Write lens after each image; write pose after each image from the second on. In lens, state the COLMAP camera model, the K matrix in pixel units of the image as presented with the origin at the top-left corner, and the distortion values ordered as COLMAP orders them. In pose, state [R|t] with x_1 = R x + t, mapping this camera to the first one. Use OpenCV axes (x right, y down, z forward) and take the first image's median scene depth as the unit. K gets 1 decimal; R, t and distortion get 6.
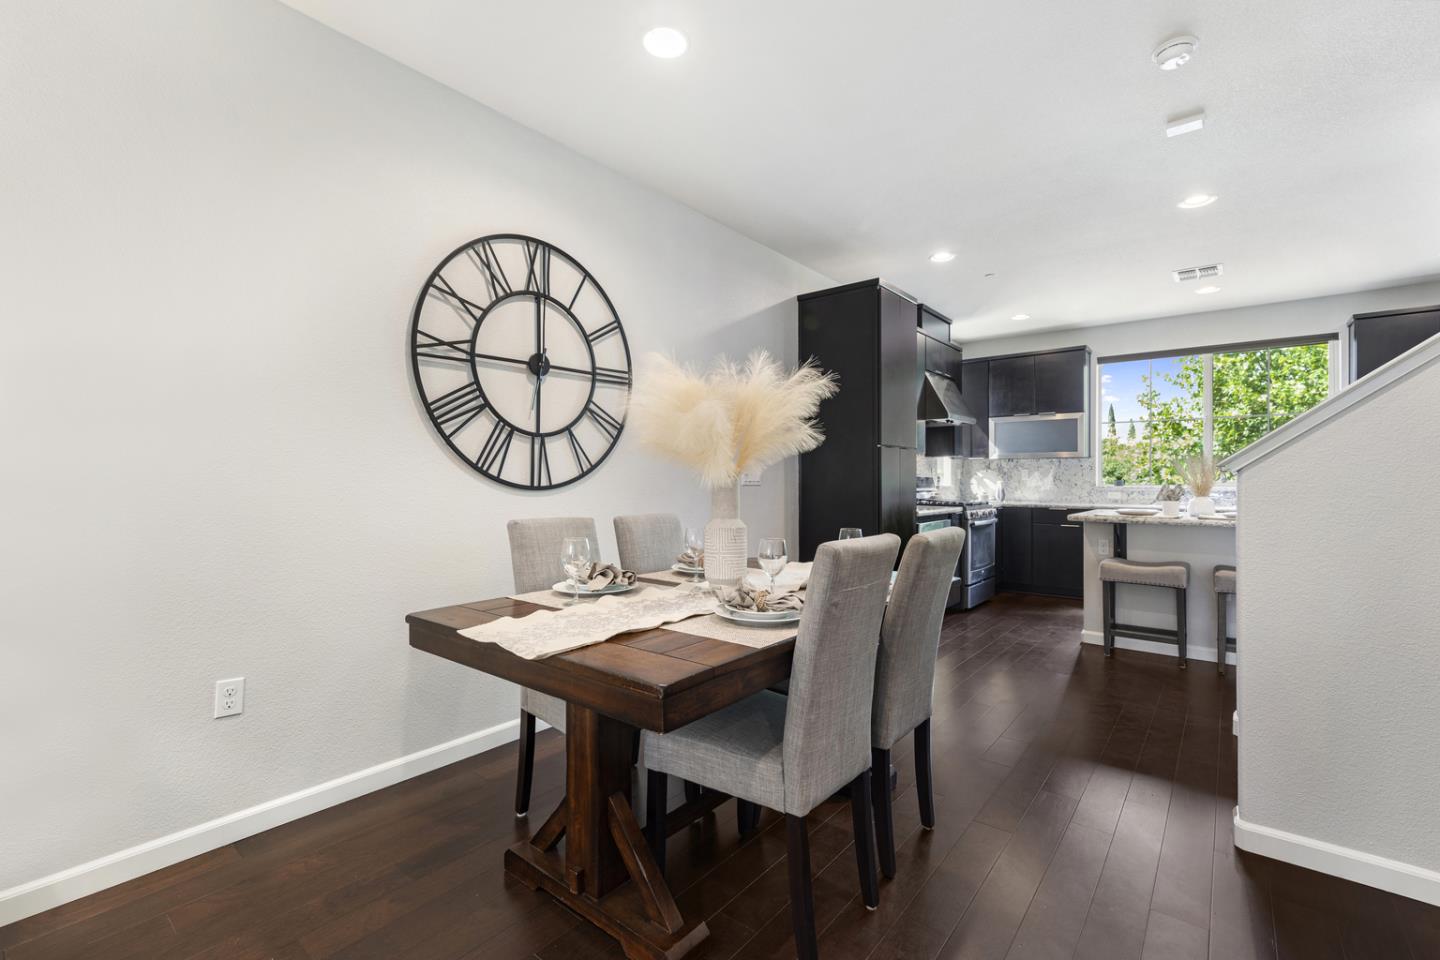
lens RADIAL K [[628.4, 0, 724.9], [0, 628.4, 479.7], [0, 0, 1]] dist [0.003792, -0.000340]
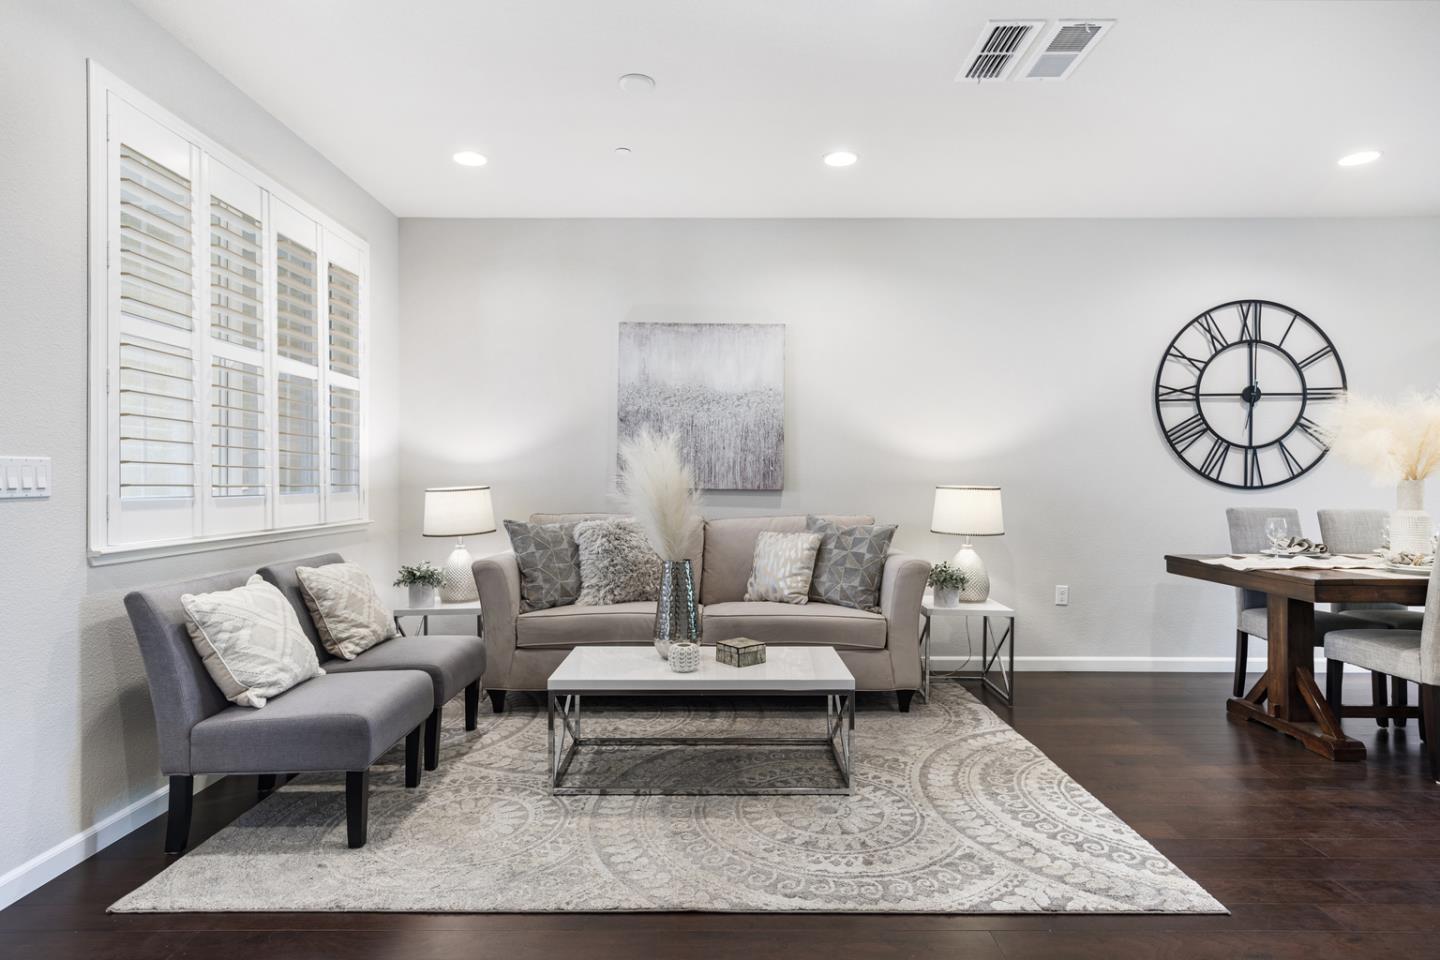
lens RADIAL K [[782.9, 0, 724.3], [0, 782.9, 478.9], [0, 0, 1]] dist [0.011951, -0.000374]
pose [[0.629733, -0.004253, -0.776800, 0.270649], [0.000407, 0.999987, -0.005146, 0.002421], [0.776812, 0.002925, 0.629726, -0.838527]]
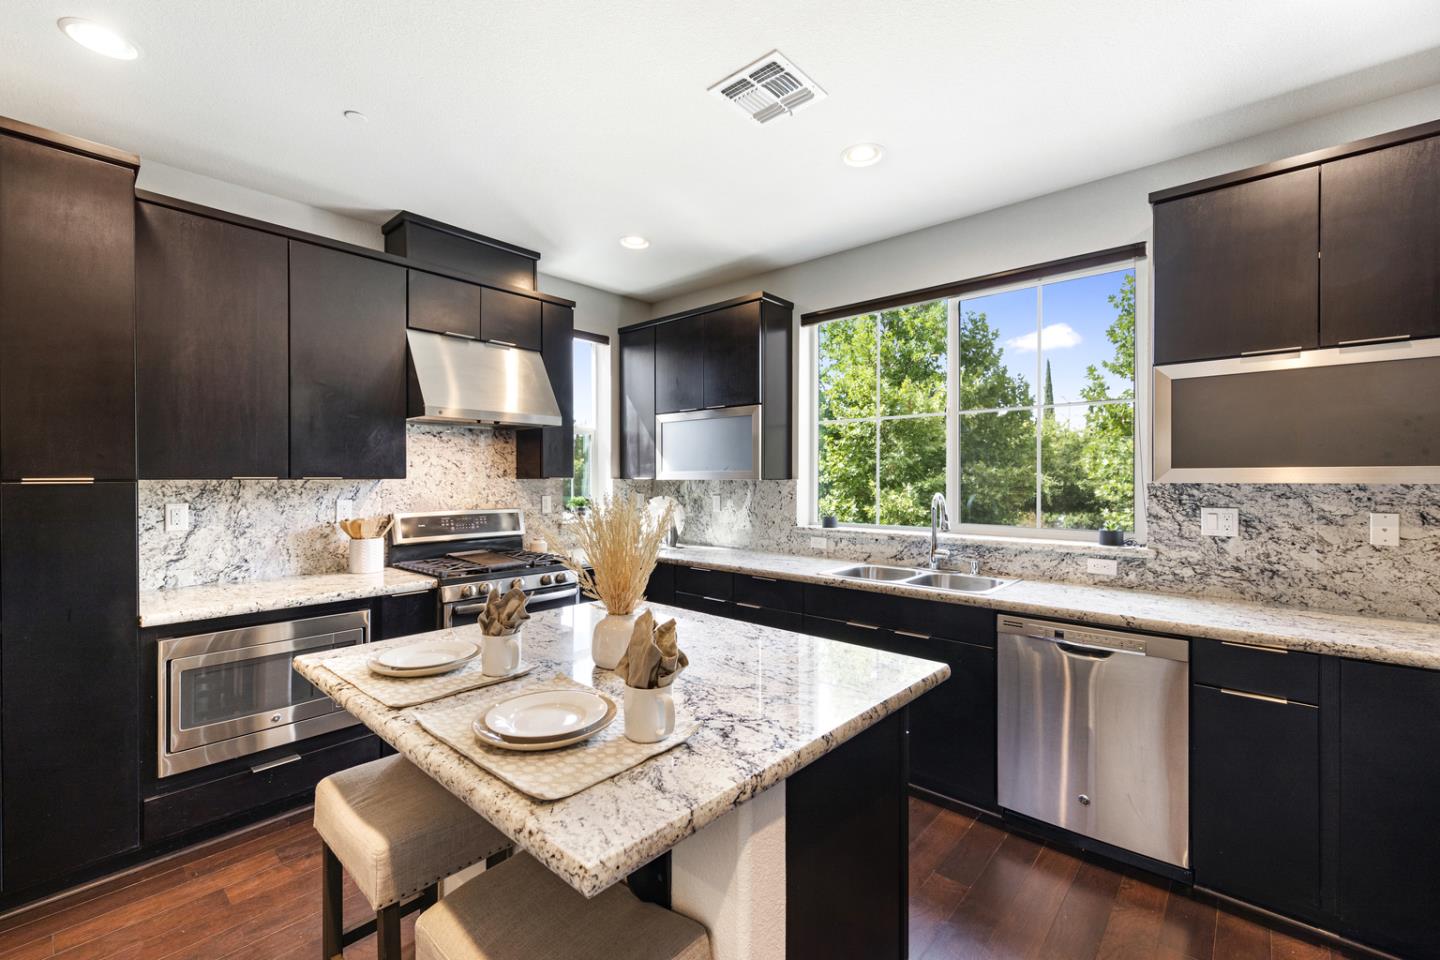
lens RADIAL K [[601.3, 0, 731.2], [0, 601.3, 476.7], [0, 0, 1]] dist [0.010147, -0.000019]
pose [[0.999451, -0.003847, -0.032908, 1.147509], [0.003723, 0.999986, -0.003838, -0.075445], [0.032922, 0.003713, 0.999451, 0.876268]]
